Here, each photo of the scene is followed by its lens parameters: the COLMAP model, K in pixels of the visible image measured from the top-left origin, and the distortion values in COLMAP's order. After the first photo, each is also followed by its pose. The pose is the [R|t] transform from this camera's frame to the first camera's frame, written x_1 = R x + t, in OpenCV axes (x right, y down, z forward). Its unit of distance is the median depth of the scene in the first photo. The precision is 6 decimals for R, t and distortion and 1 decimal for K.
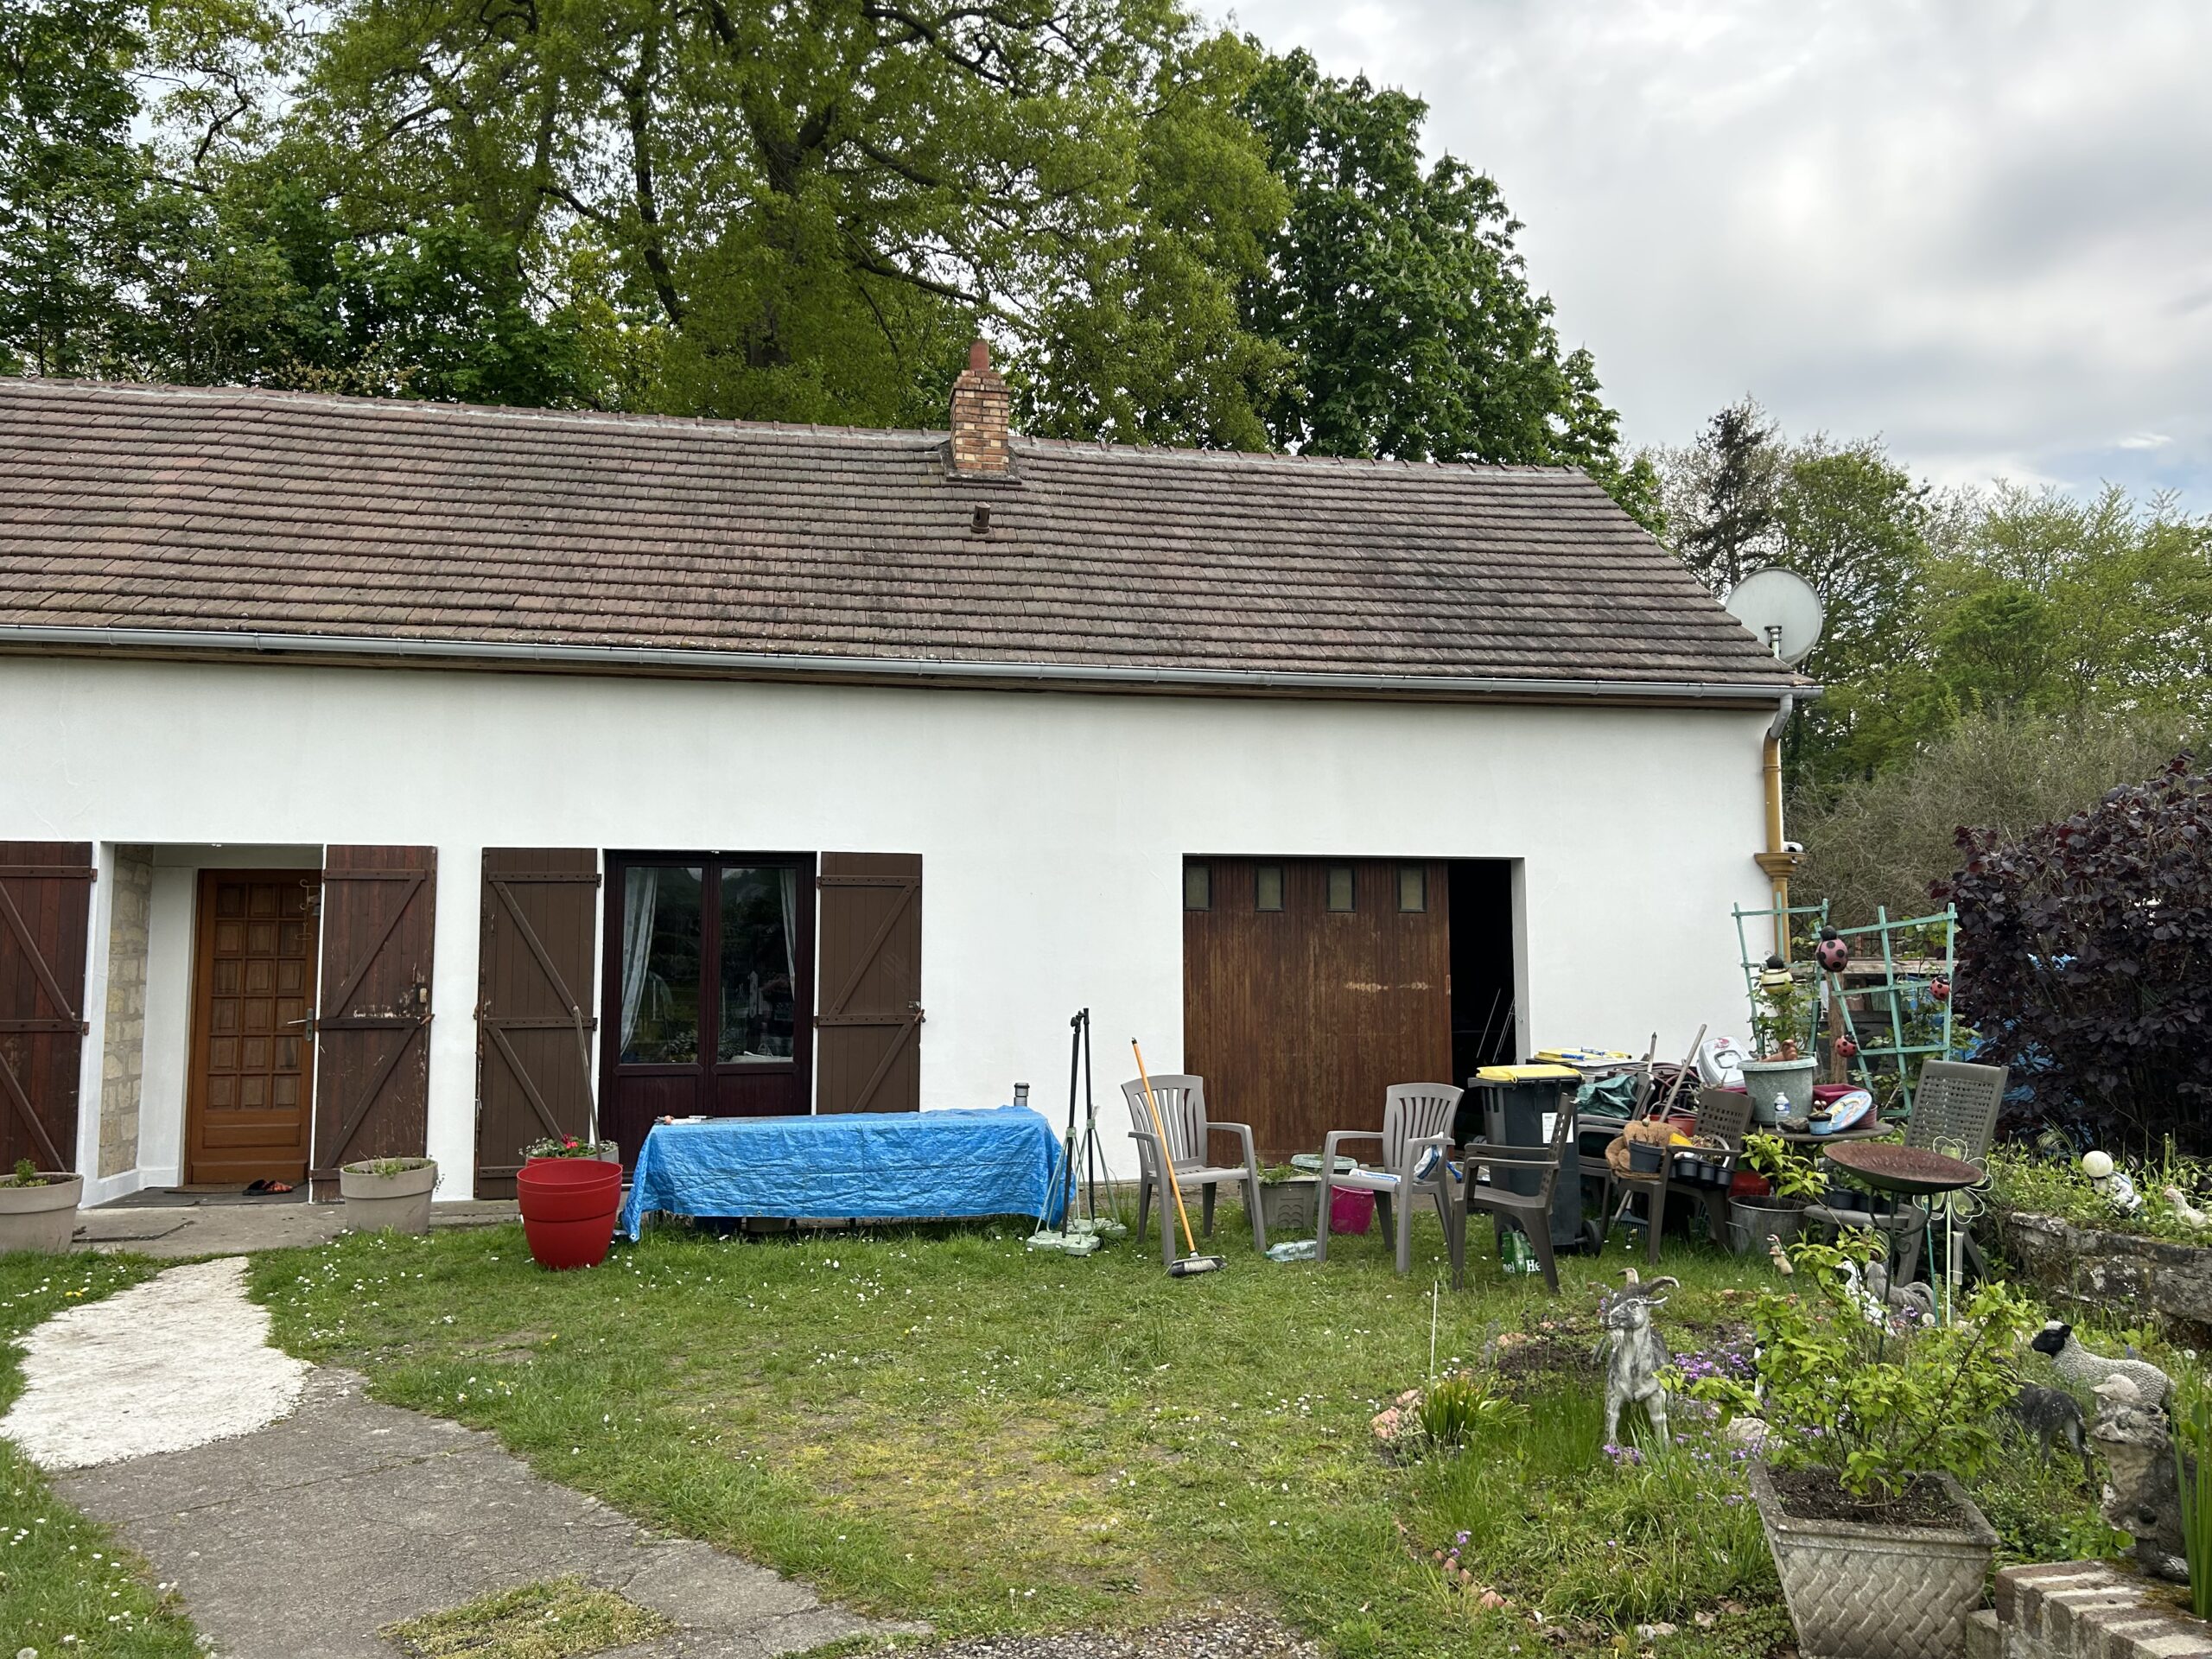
lens RADIAL K [[1628.2, 0, 1108.8], [0, 1628.2, 843.2], [0, 0, 1]] dist [0.048698, -0.056055]
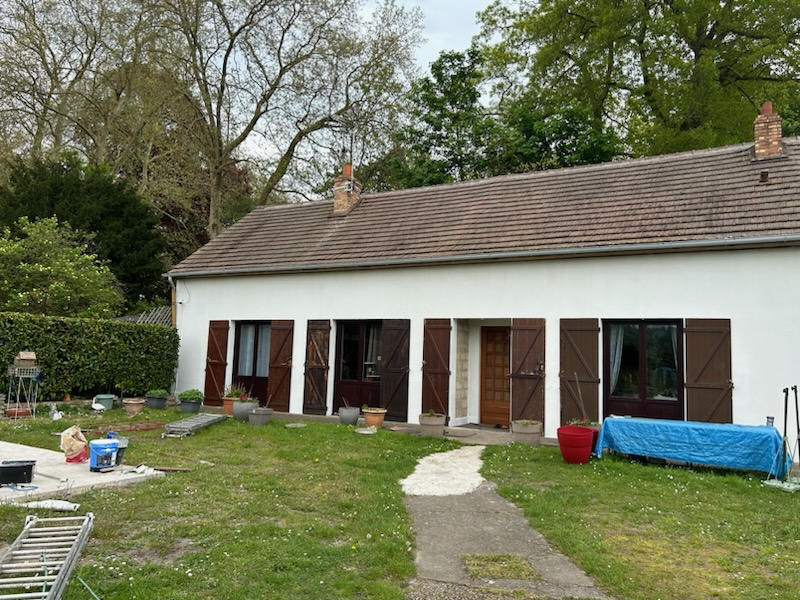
lens RADIAL K [[588.9, 0, 401.0], [0, 588.9, 305.0], [0, 0, 1]] dist [0.048698, -0.056055]
pose [[0.758065, -0.030416, -0.651469, 0.091059], [0.016874, 0.999492, -0.027030, 0.002338], [0.651961, 0.009497, 0.758193, 0.006276]]
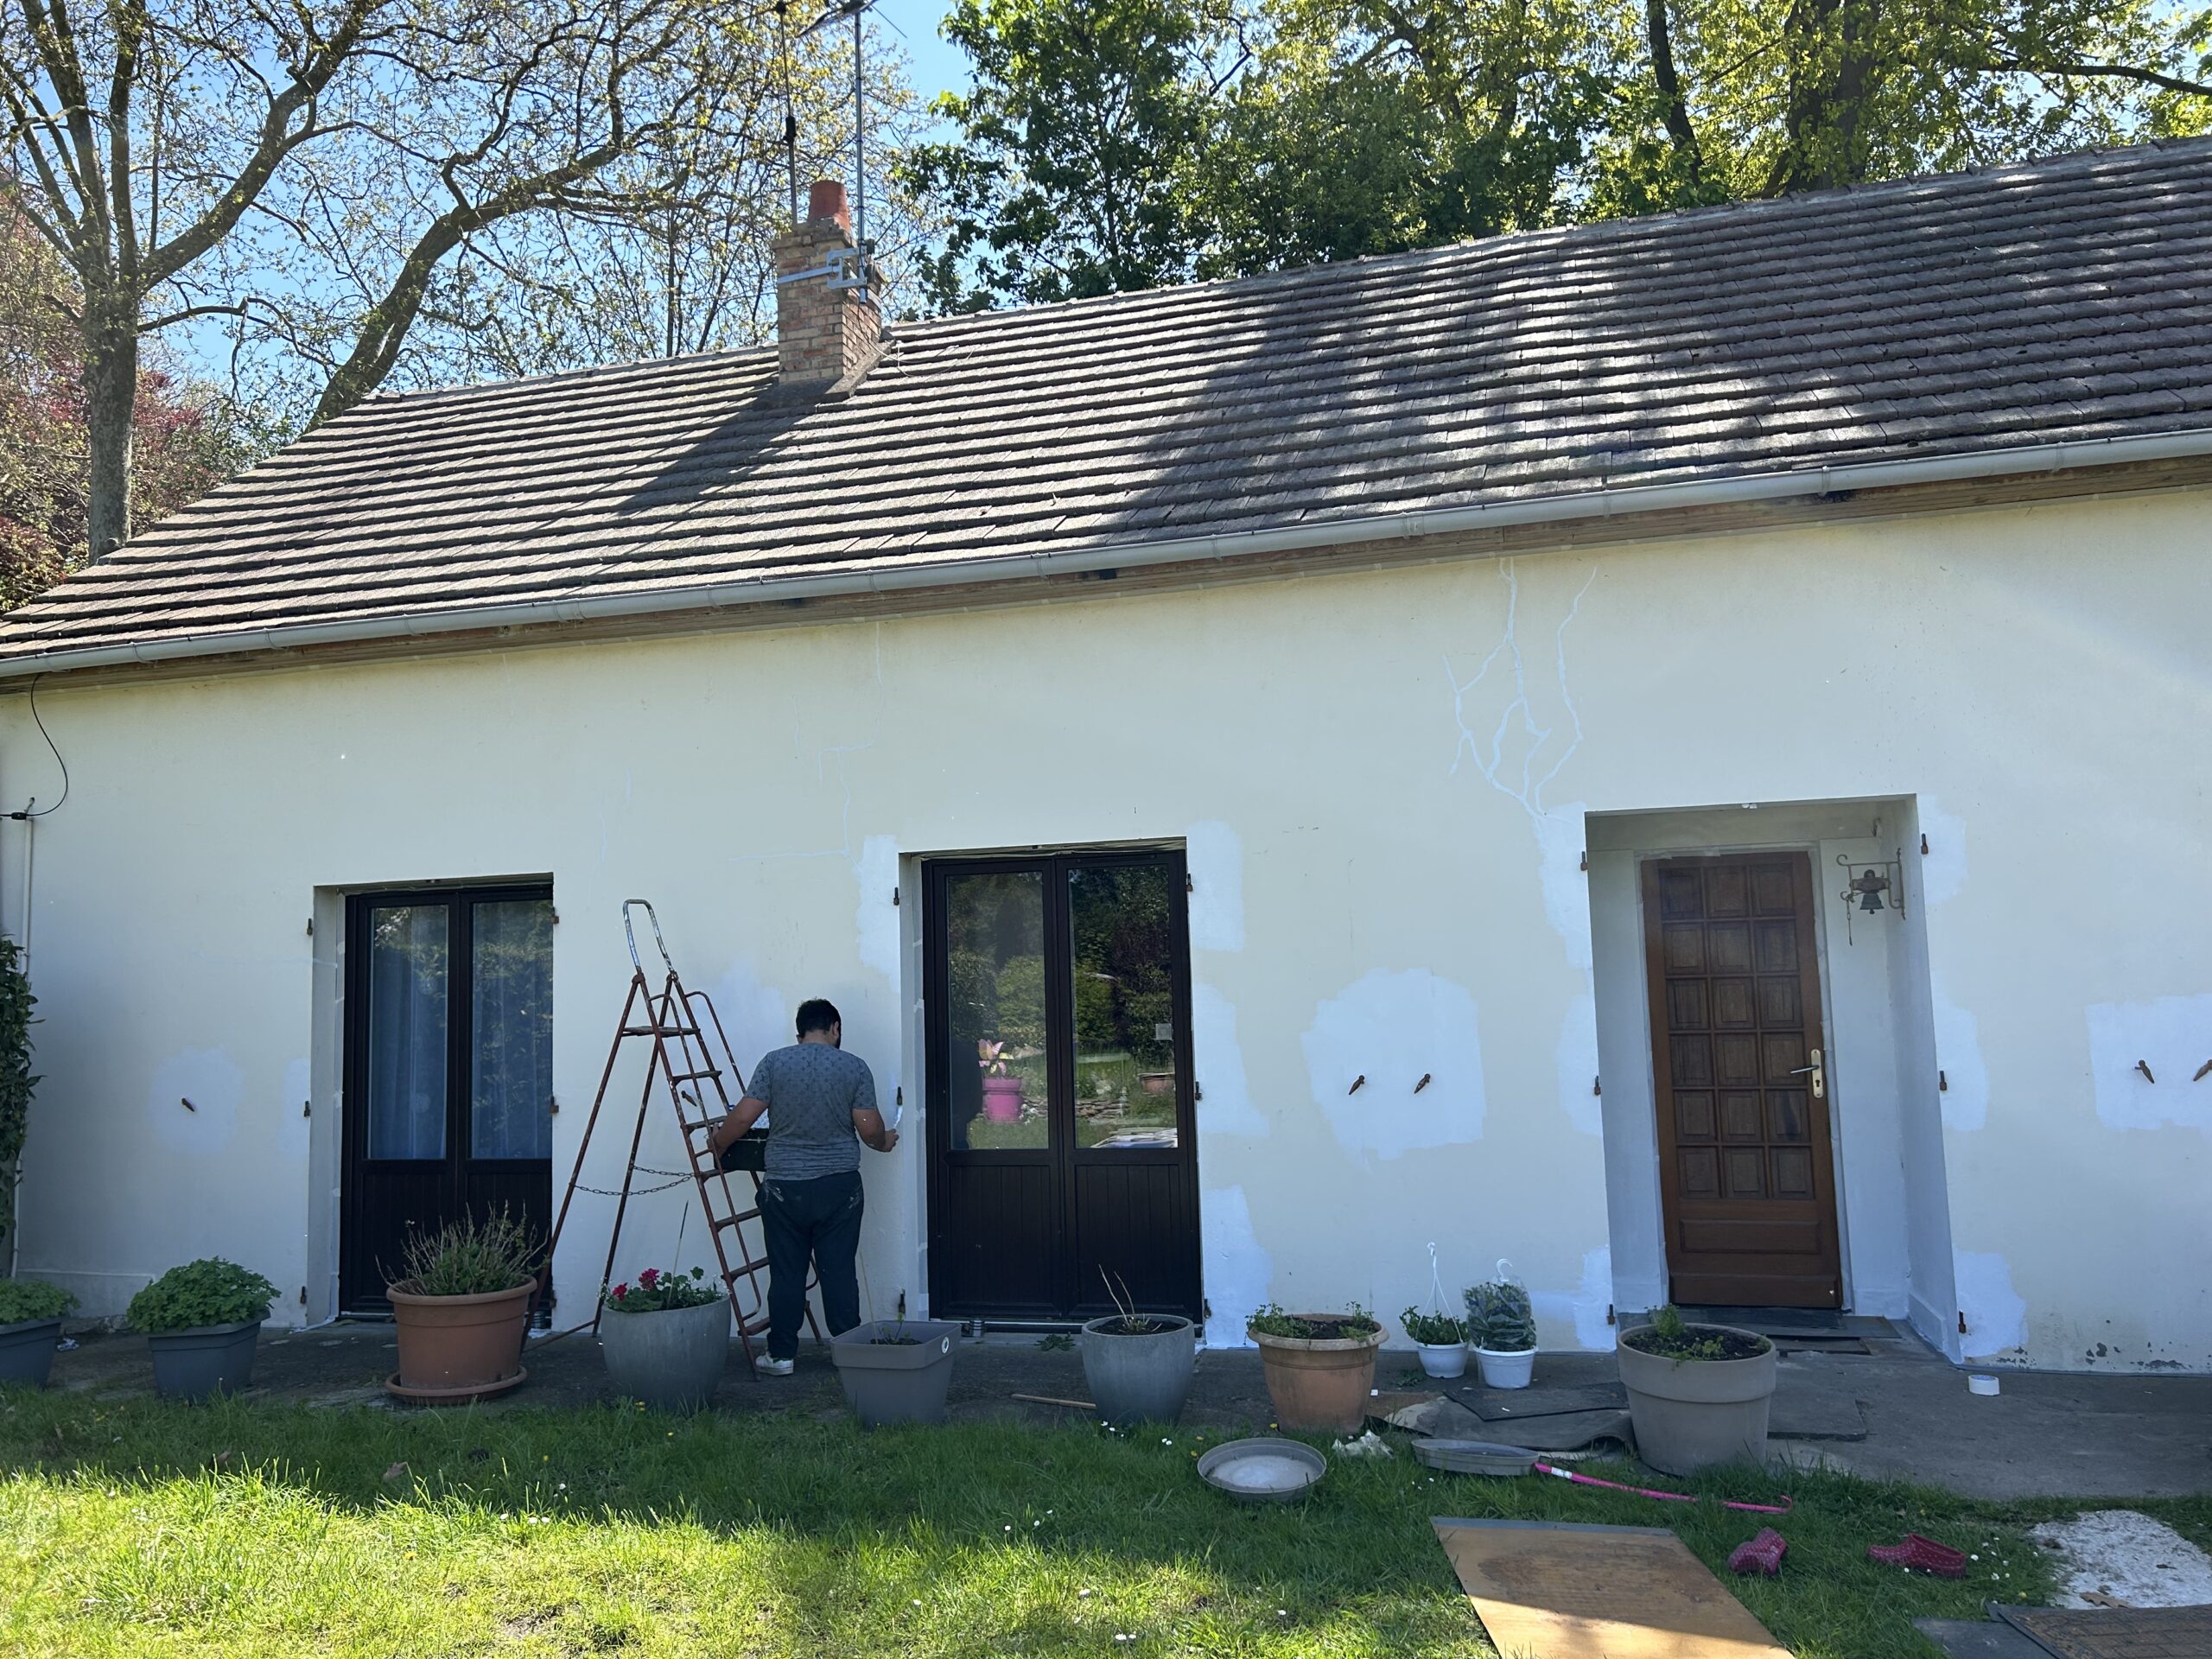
lens RADIAL K [[1628.2, 0, 1108.8], [0, 1628.2, 843.2], [0, 0, 1]] dist [0.048698, -0.056055]
pose [[0.895237, -0.065728, -0.440716, -0.453799], [0.064706, 0.997753, -0.017366, 0.010085], [0.440867, -0.012970, 0.897479, 0.278960]]
